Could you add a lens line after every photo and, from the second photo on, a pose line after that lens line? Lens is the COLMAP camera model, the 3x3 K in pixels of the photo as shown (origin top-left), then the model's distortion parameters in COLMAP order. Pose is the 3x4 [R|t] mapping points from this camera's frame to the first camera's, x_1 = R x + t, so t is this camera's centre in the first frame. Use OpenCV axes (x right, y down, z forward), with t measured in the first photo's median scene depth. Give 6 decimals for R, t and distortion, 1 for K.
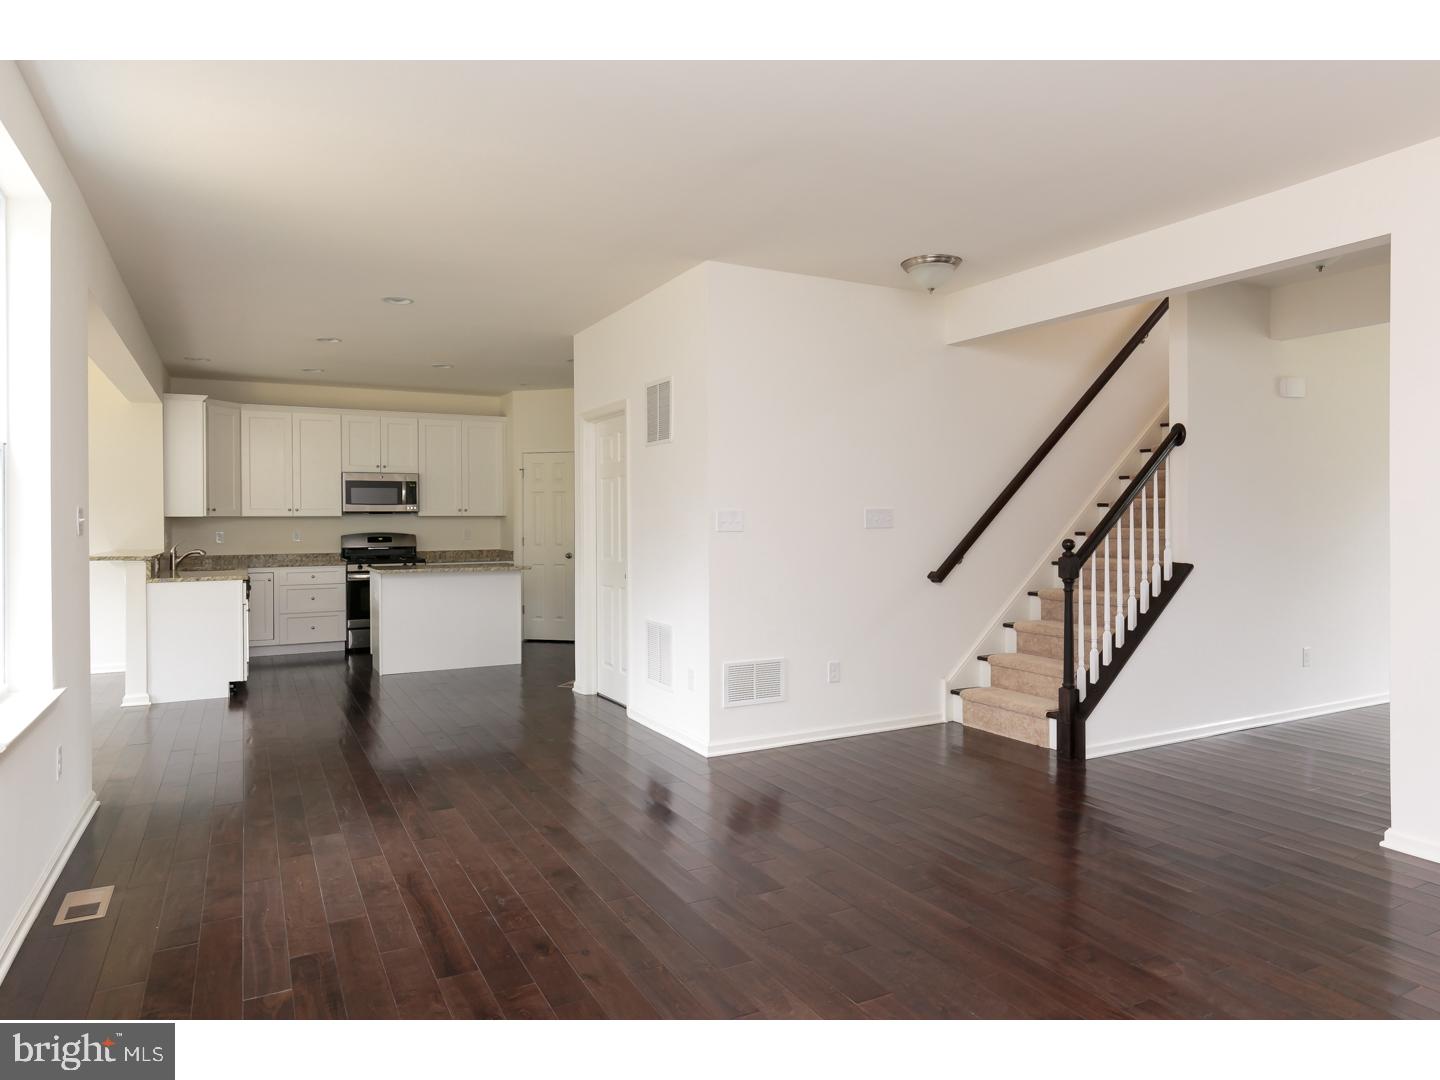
lens RADIAL K [[876.3, 0, 762.9], [0, 876.3, 529.6], [0, 0, 1]] dist [-0.026455, -0.005293]
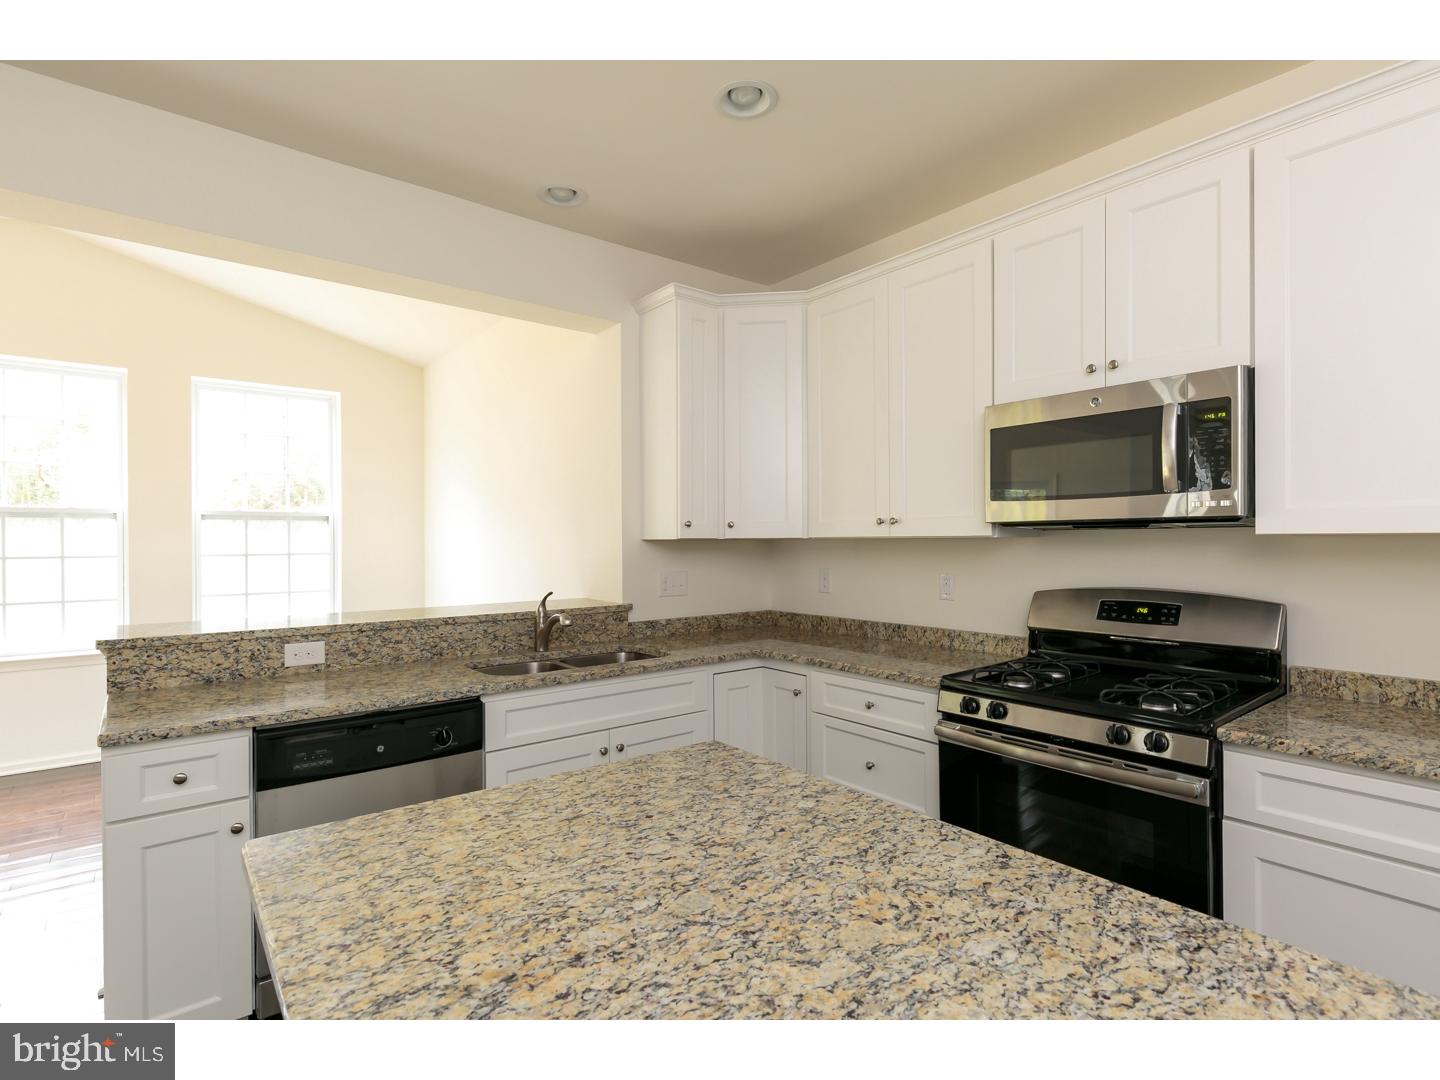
lens RADIAL K [[711.0, 0, 719.0], [0, 711.0, 547.4], [0, 0, 1]] dist [-0.005329, 0.001016]
pose [[0.141317, 0.014466, -0.989859, -0.223310], [-0.006168, 0.999887, 0.013732, -0.014405], [0.989945, 0.004165, 0.141390, 0.849791]]
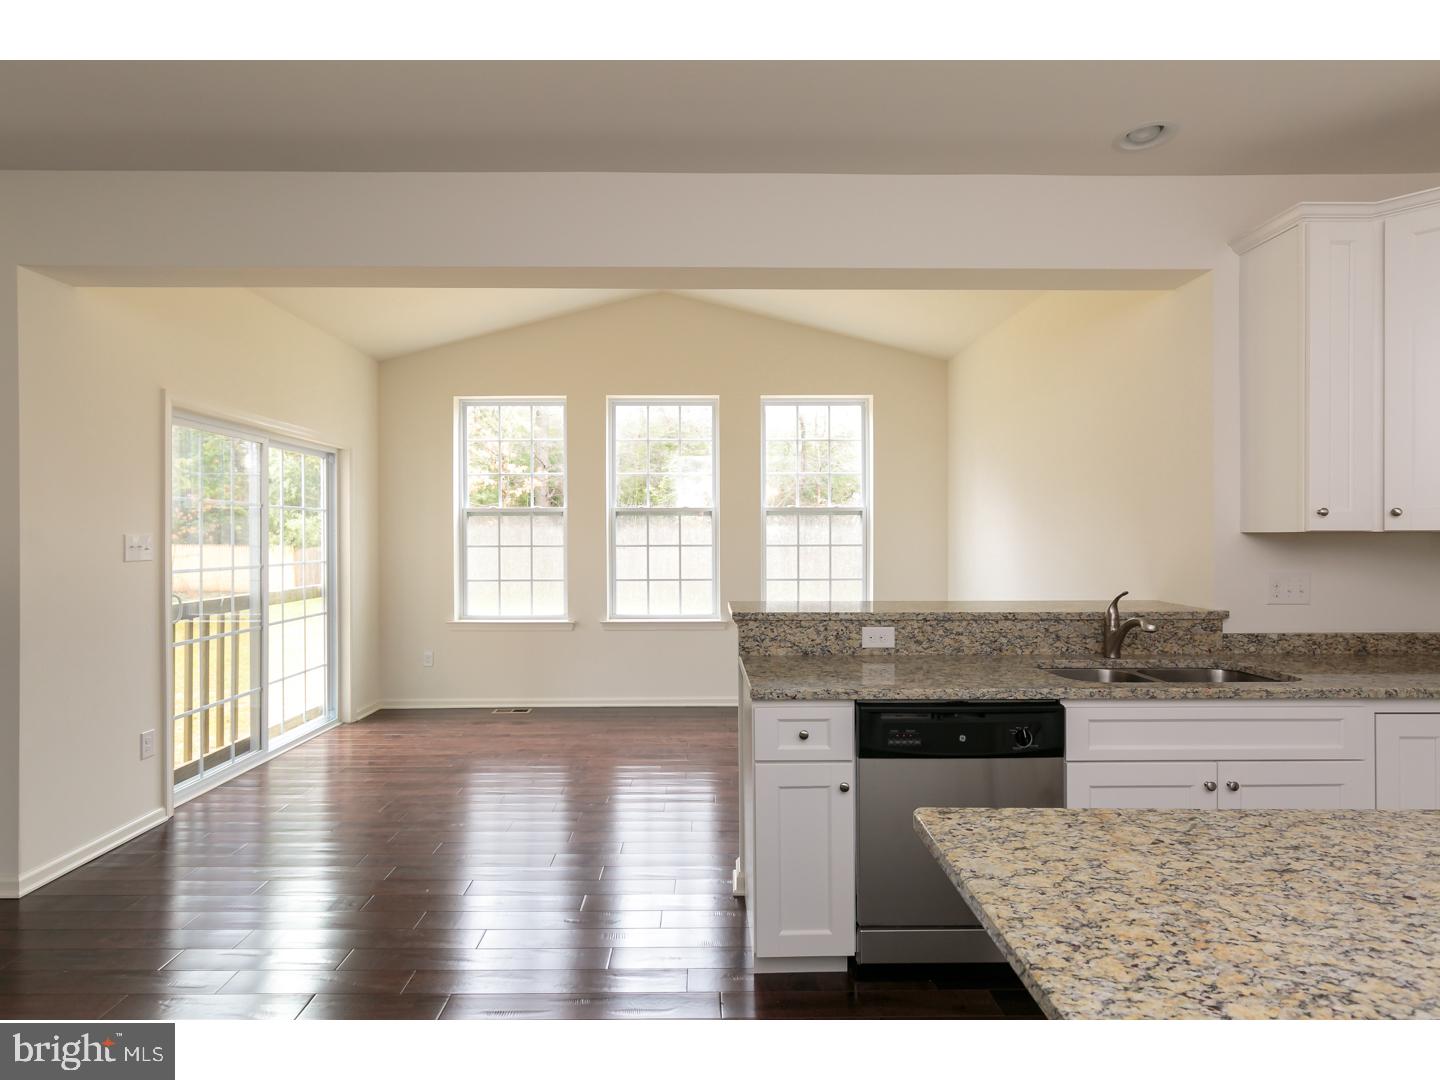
lens RADIAL K [[711.0, 0, 657.1], [0, 711.0, 541.1], [0, 0, 1]] dist [-0.005329, 0.001016]
pose [[-0.504007, 0.013574, -0.863593, -0.213918], [-0.004299, 0.999825, 0.018224, -0.013848], [0.863689, 0.012897, -0.503860, 0.800084]]
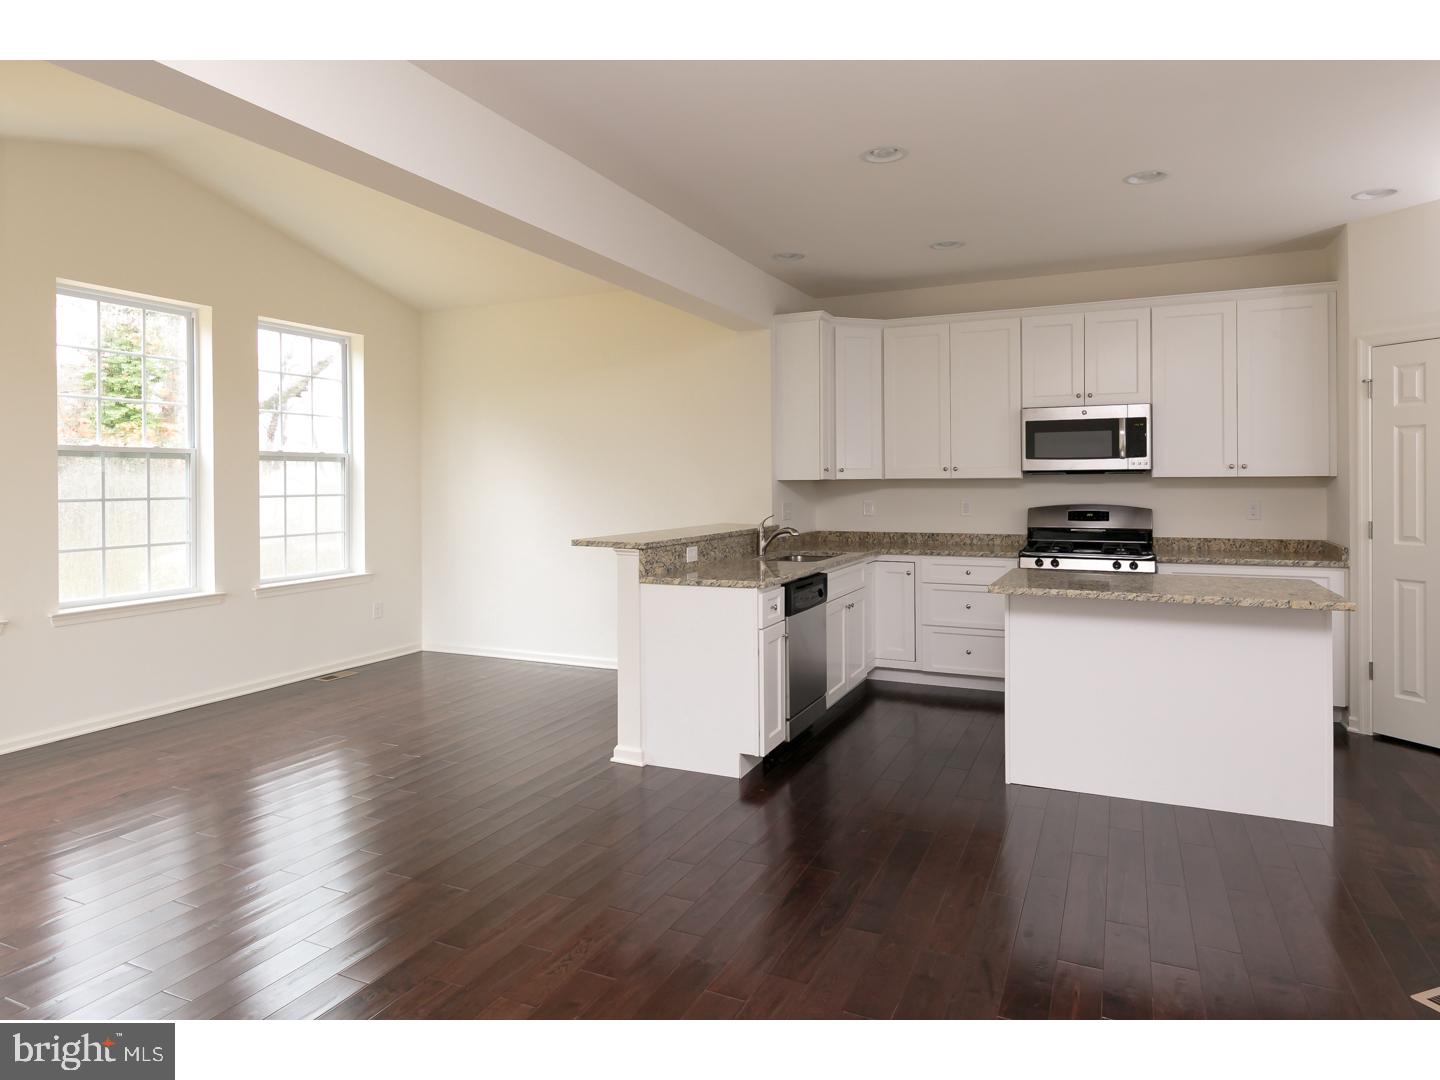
lens RADIAL K [[883.5, 0, 700.4], [0, 883.5, 491.9], [0, 0, 1]] dist [0.008814, -0.005047]
pose [[0.561236, 0.011912, -0.827570, -0.082768], [-0.005575, 0.999928, 0.010611, -0.011033], [0.827637, -0.001341, 0.561262, 0.443851]]
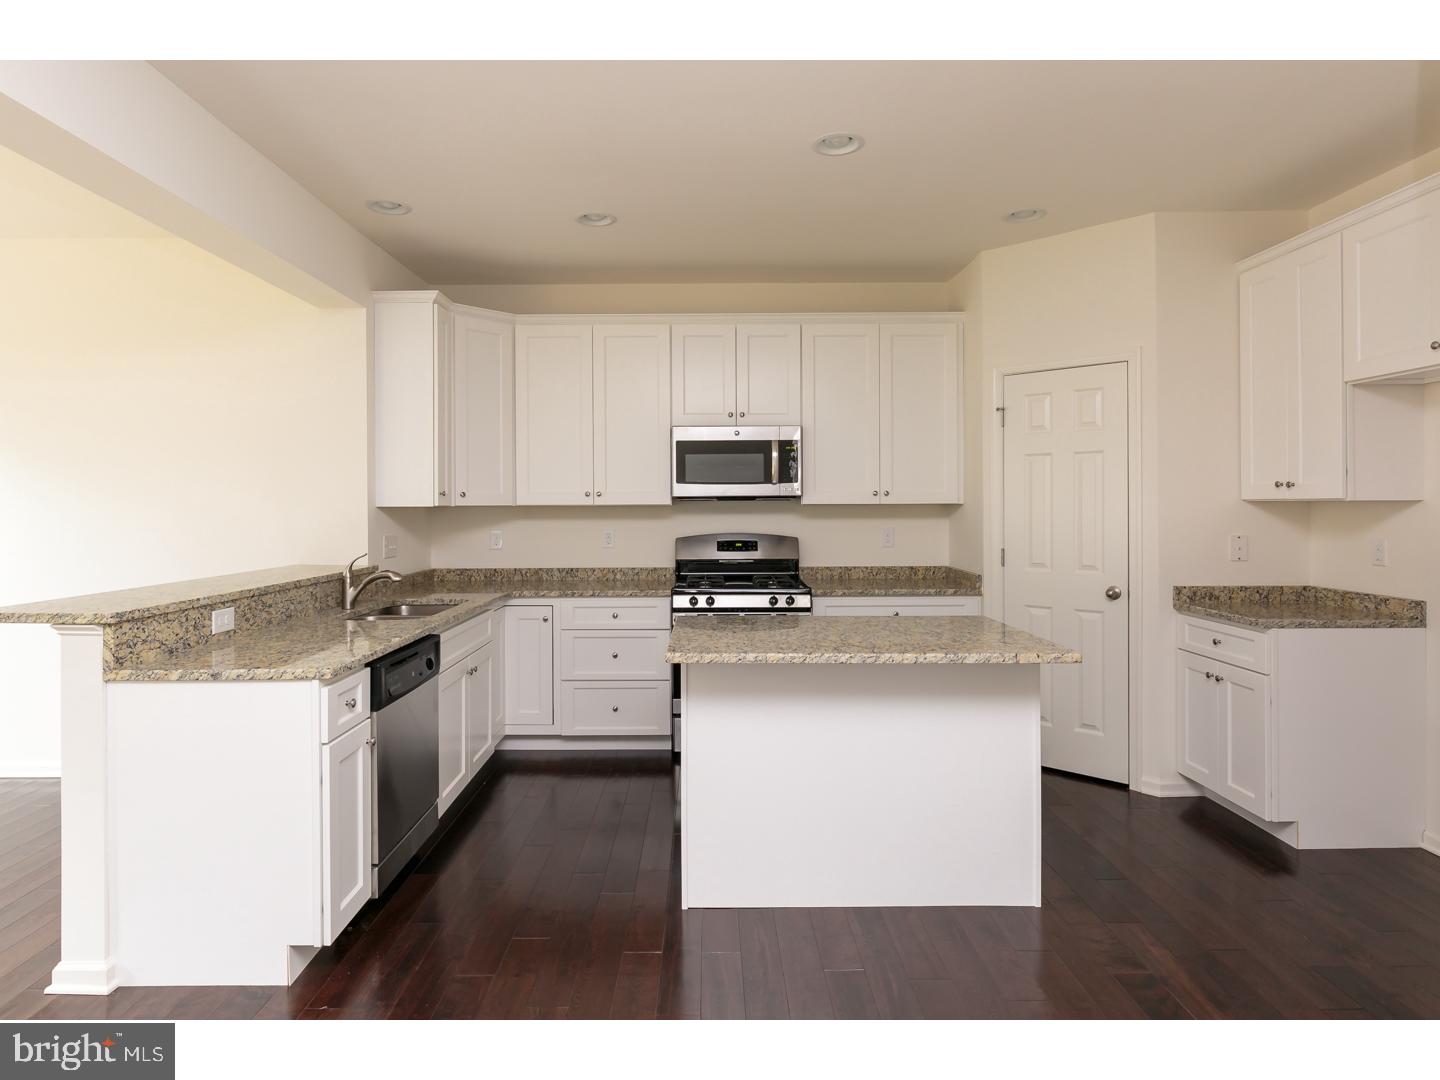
lens RADIAL K [[820.3, 0, 708.1], [0, 820.3, 498.8], [0, 0, 1]] dist [0.016755, -0.009435]
pose [[0.862582, -0.002888, -0.505909, -0.194334], [-0.005012, 0.999886, -0.014253, -0.011946], [0.505892, 0.014829, 0.862469, 0.551961]]
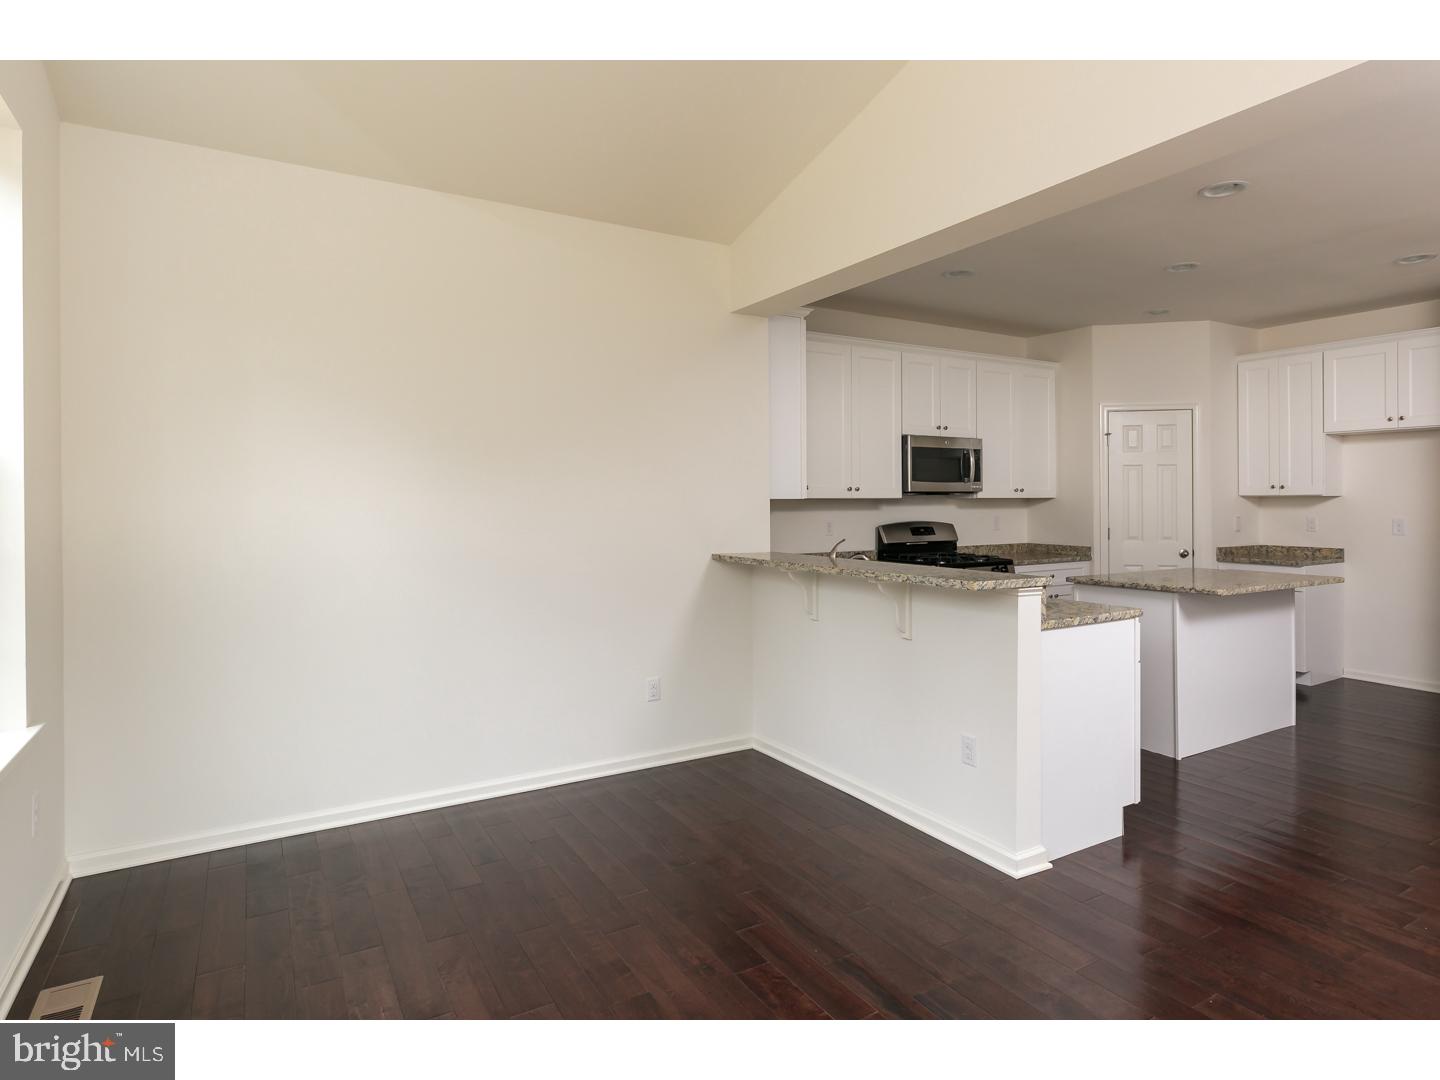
lens RADIAL K [[820.3, 0, 754.8], [0, 820.3, 494.5], [0, 0, 1]] dist [0.016755, -0.009435]
pose [[0.999530, 0.000928, 0.030640, -0.618215], [-0.000374, 0.999836, -0.018079, -0.006517], [-0.030652, 0.018059, 0.999367, 0.347477]]
